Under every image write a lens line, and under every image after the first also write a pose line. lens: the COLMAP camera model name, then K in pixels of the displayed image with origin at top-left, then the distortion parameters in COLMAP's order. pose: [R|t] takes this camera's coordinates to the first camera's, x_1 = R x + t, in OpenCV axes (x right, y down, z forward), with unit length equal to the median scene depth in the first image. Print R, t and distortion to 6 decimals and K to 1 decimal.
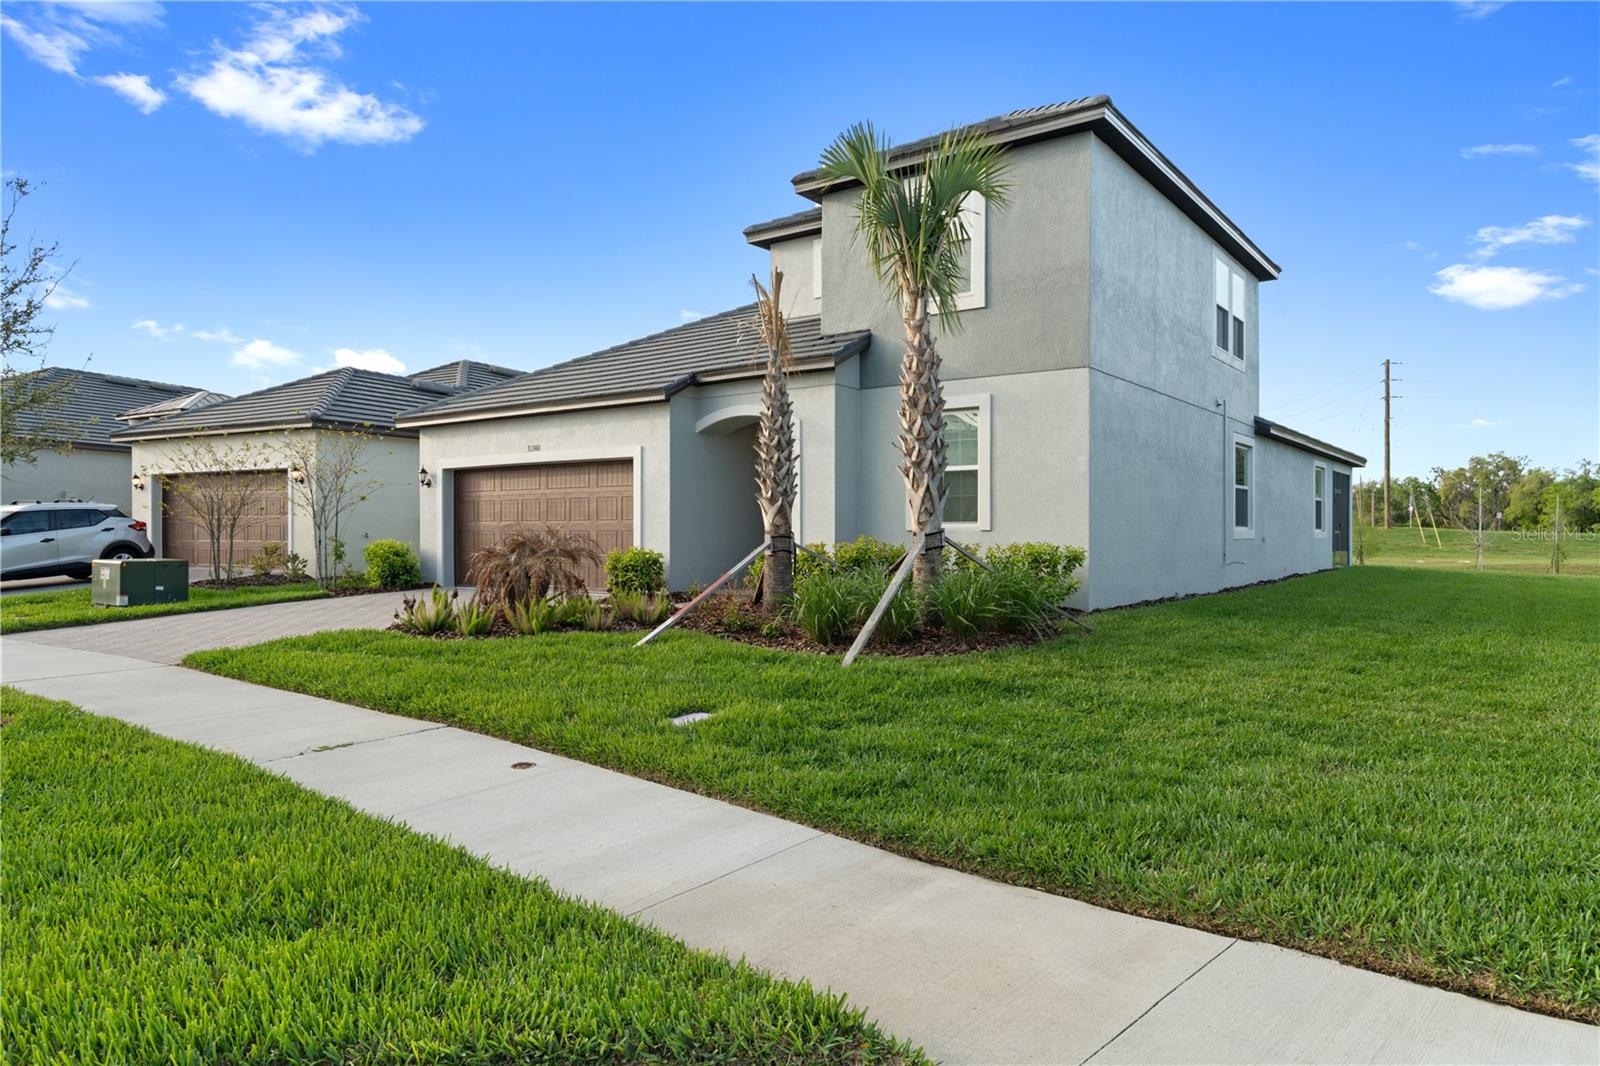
lens RADIAL K [[1016.8, 0, 803.9], [0, 1016.8, 533.1], [0, 0, 1]] dist [0.001762, -0.000654]
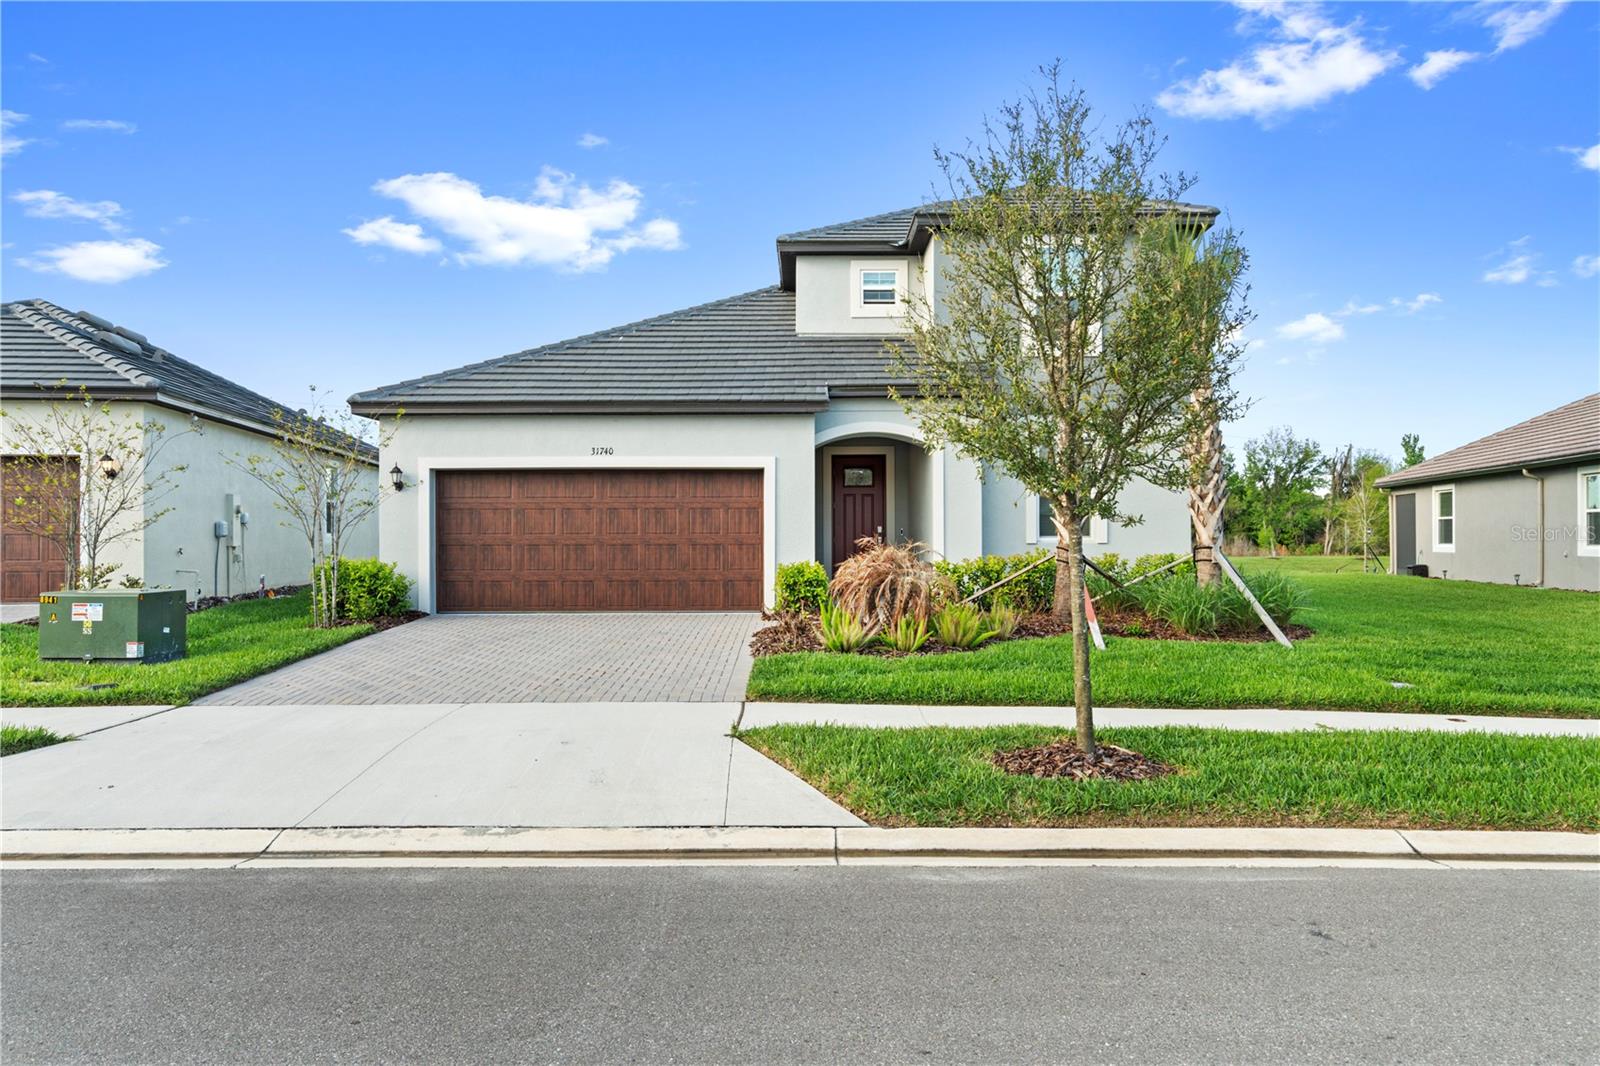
lens RADIAL K [[1131.4, 0, 787.8], [0, 1131.4, 536.0], [0, 0, 1]] dist [0.000323, 0.000951]
pose [[0.799057, -0.000478, 0.601255, -0.786627], [0.002369, 0.999994, -0.002354, -0.007448], [-0.601251, 0.003305, 0.799054, 0.127060]]
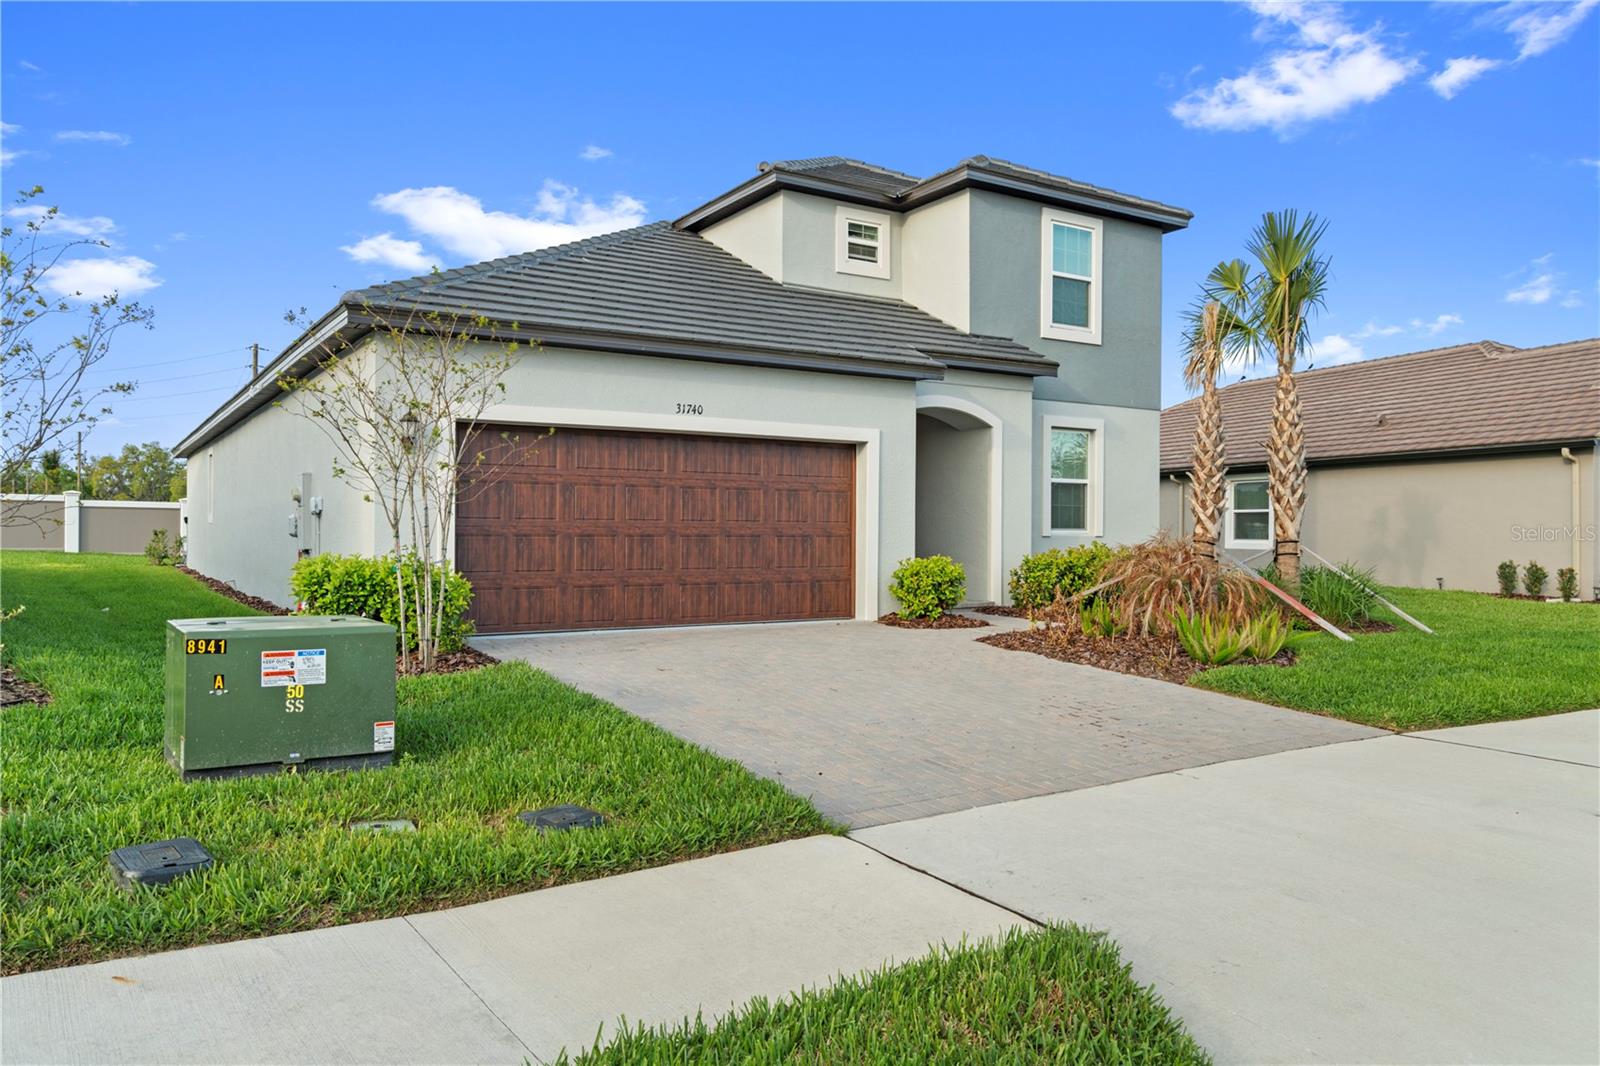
lens RADIAL K [[1131.4, 0, 797.2], [0, 1131.4, 535.9], [0, 0, 1]] dist [0.000323, 0.000951]
pose [[0.365472, -0.001888, 0.930820, -0.991472], [-0.005775, 0.999974, 0.004296, -0.005534], [-0.930804, -0.006946, 0.365452, 0.718959]]
